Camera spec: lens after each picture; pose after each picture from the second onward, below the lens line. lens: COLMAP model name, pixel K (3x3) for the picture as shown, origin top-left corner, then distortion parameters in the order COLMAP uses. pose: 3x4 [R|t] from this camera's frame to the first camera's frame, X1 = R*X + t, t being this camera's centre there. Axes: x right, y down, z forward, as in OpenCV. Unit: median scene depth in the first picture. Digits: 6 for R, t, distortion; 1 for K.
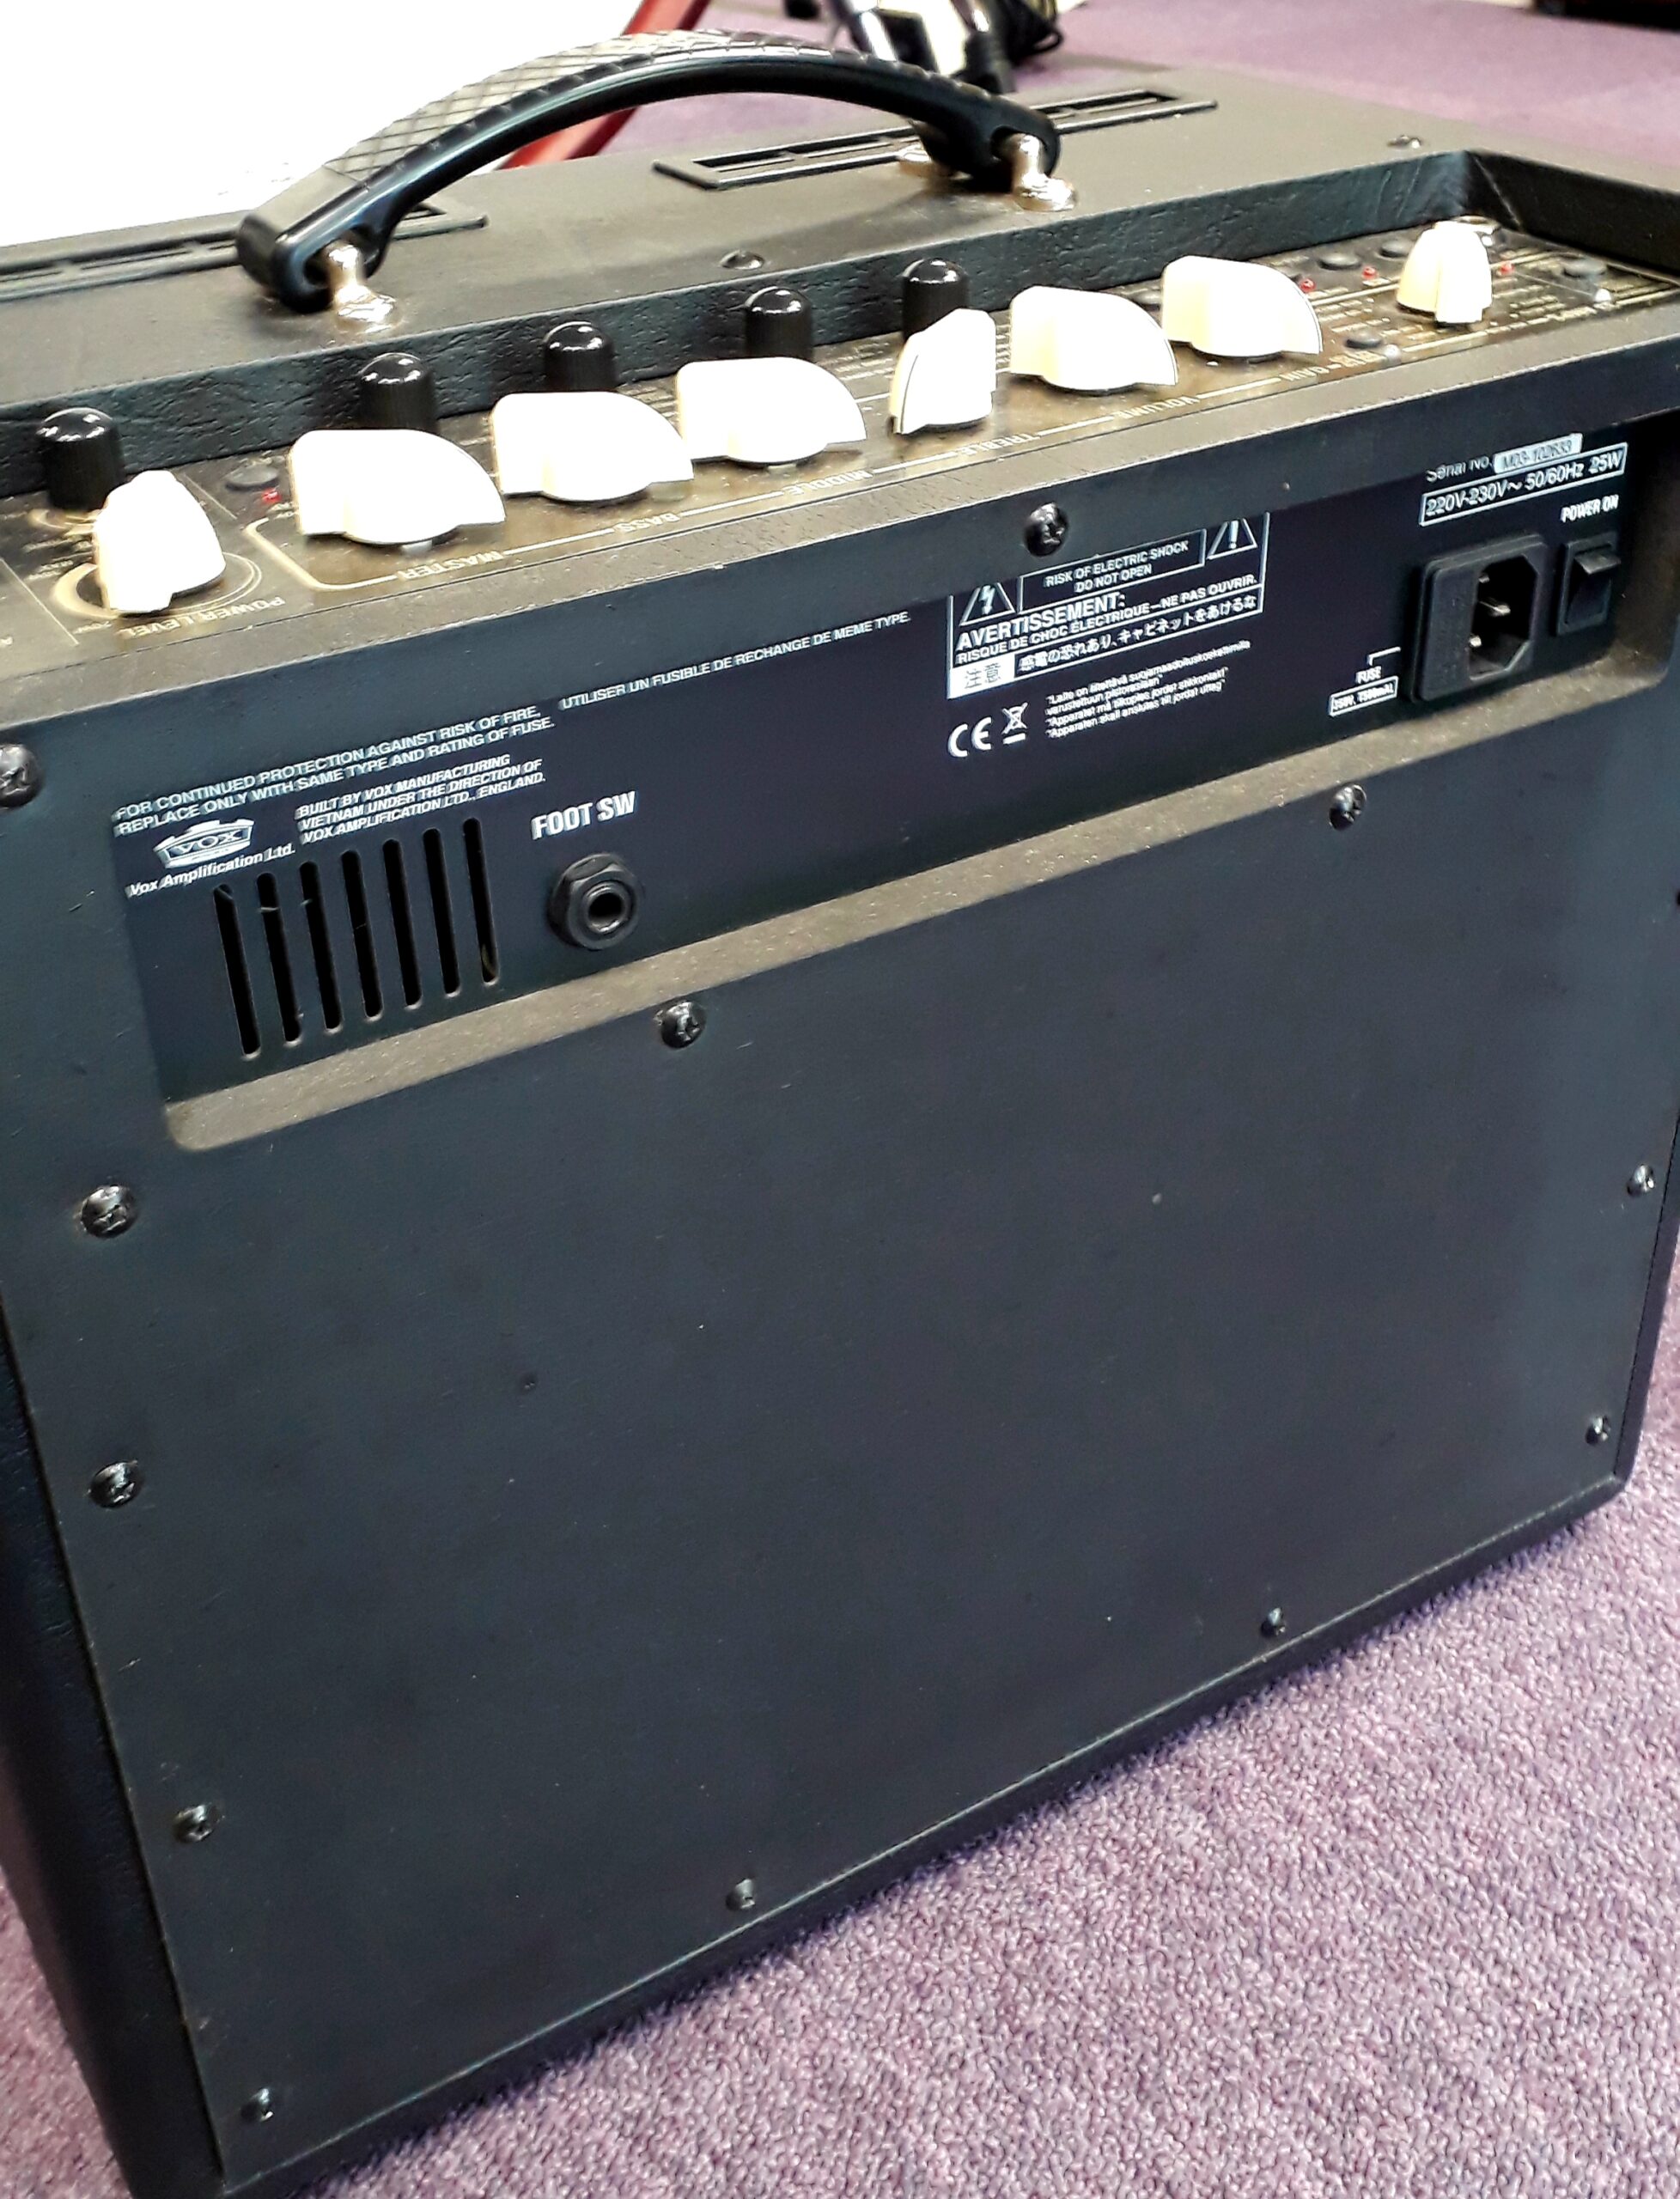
lens RADIAL K [[2424.6, 0, 840.0], [0, 2424.6, 1099.5], [0, 0, 1]] dist [0.070466, -0.042165]
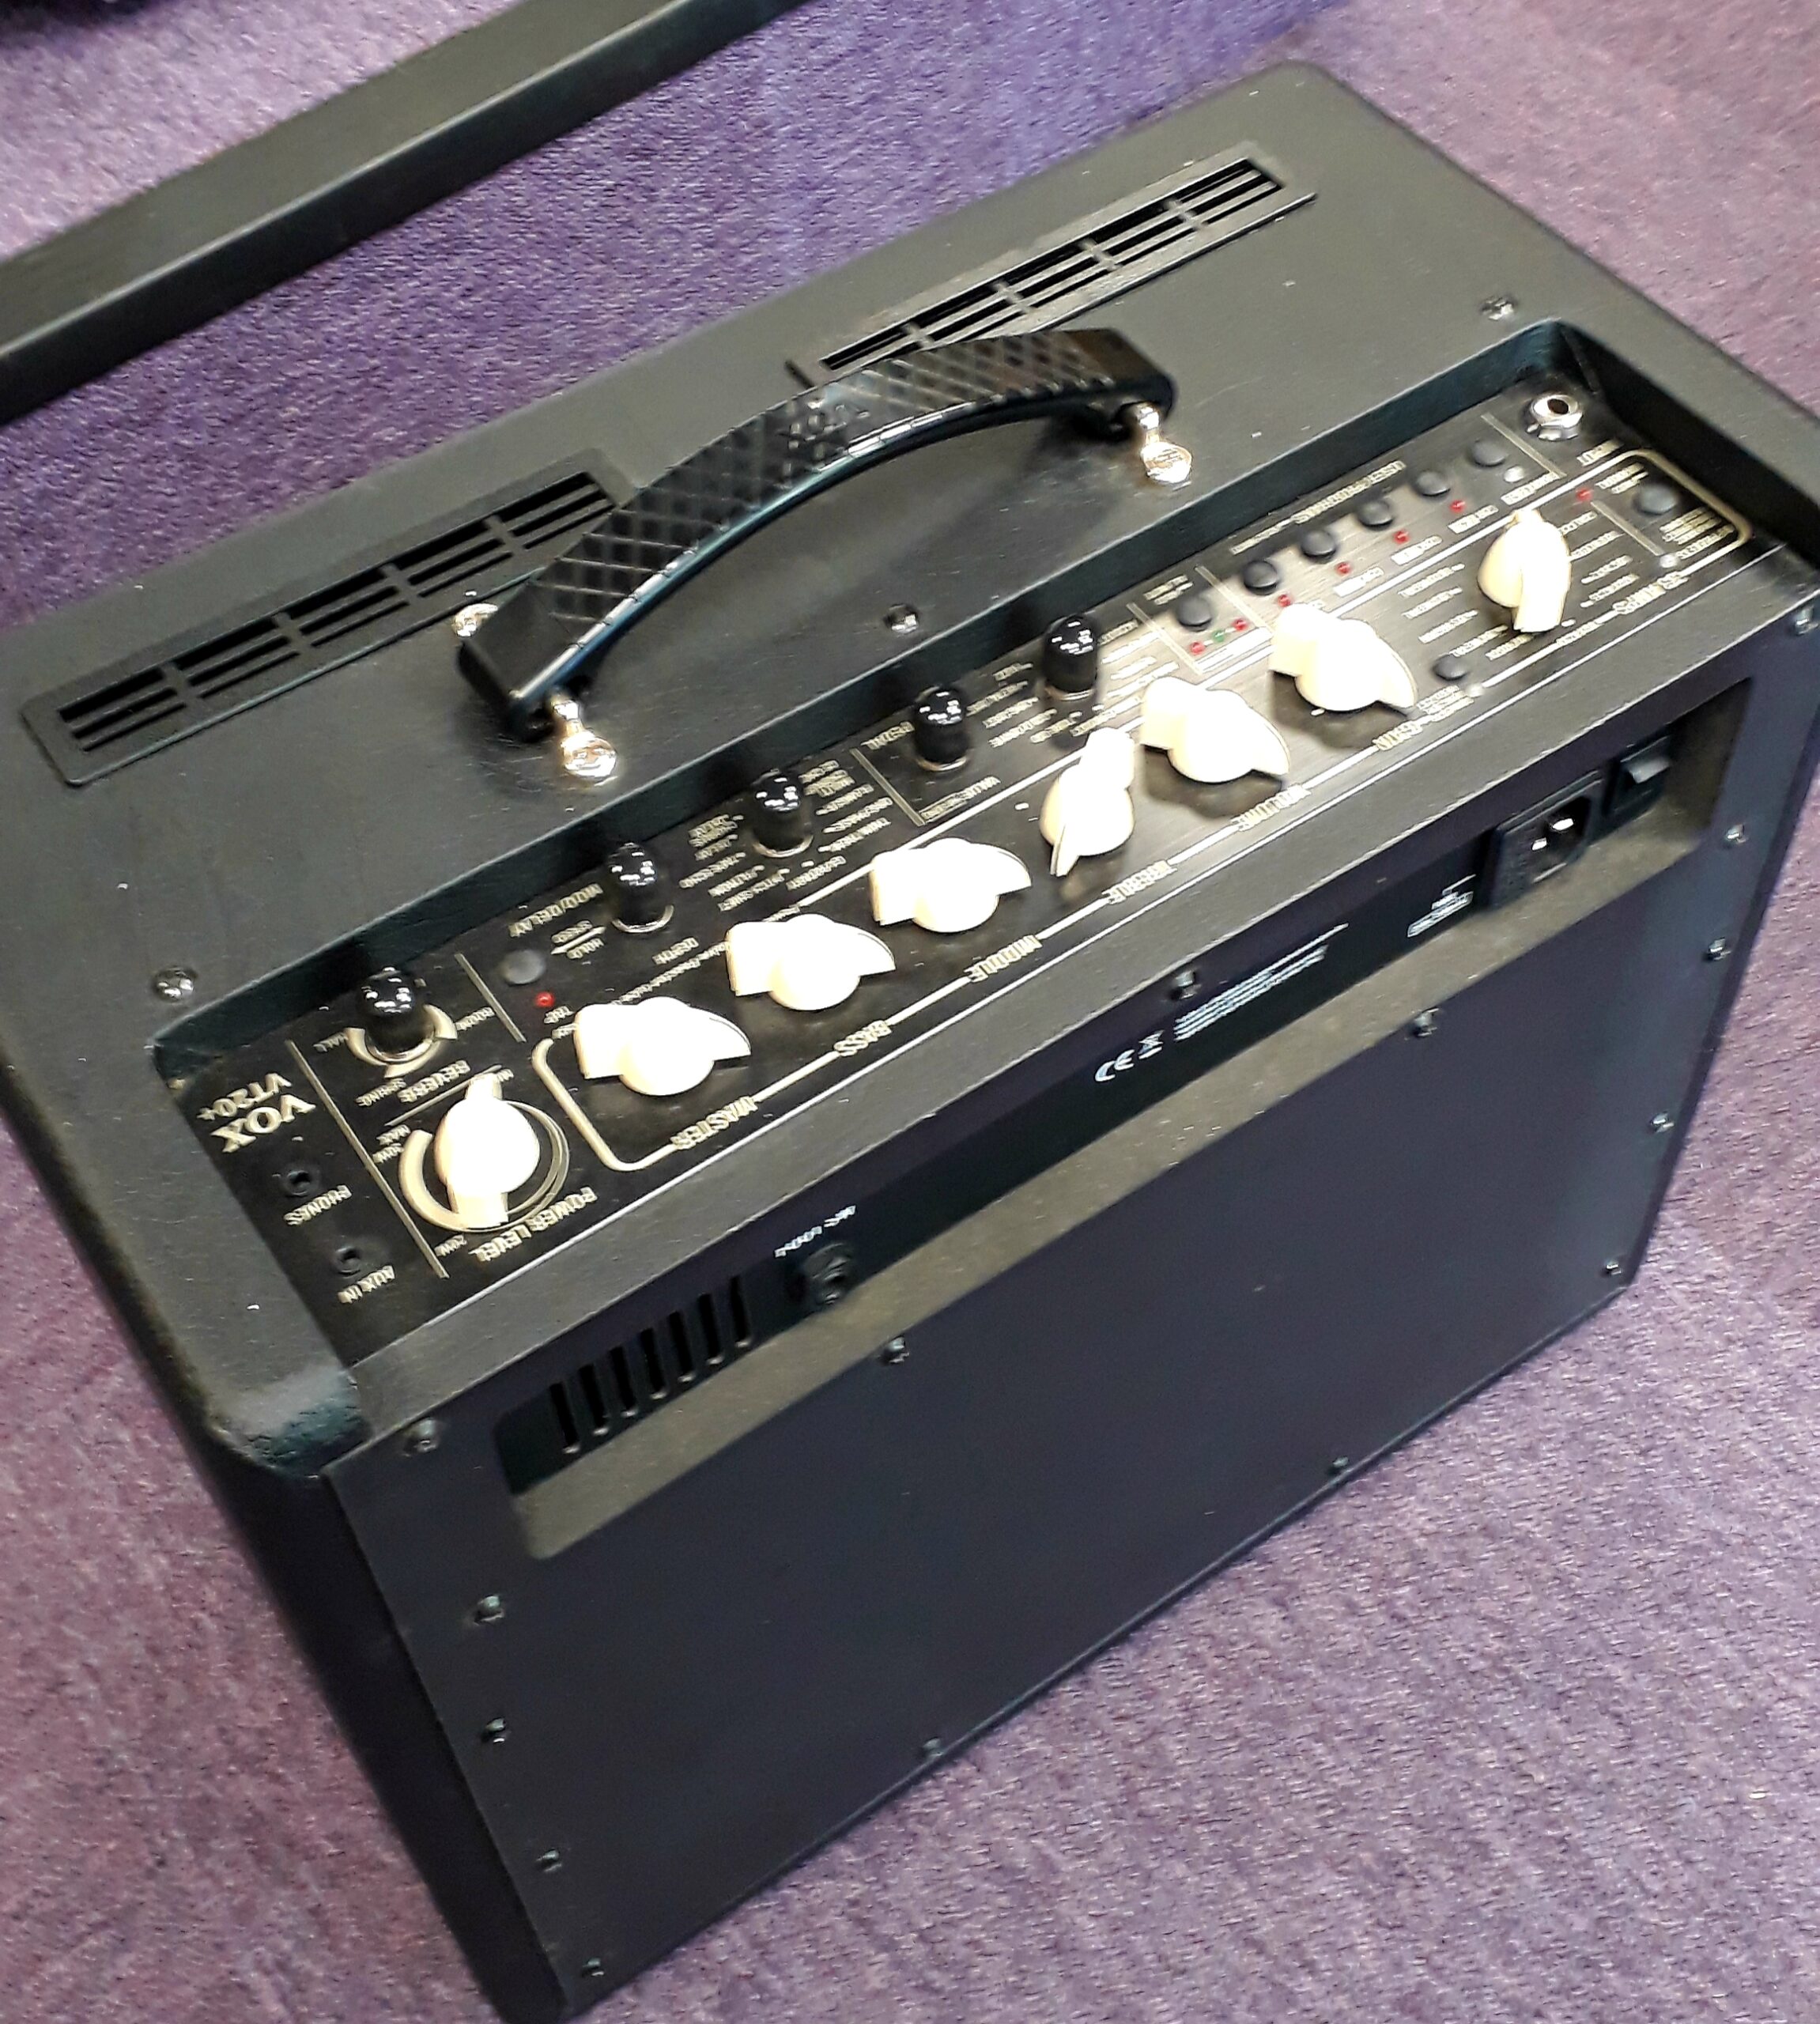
lens RADIAL K [[2570.9, 0, 910.0], [0, 2570.9, 1012.0], [0, 0, 1]] dist [0.097959, -0.057134]
pose [[0.998670, -0.046779, 0.021694, -0.061702], [0.036478, 0.938272, 0.343970, -0.513709], [-0.036446, -0.342721, 0.938730, -0.151100]]
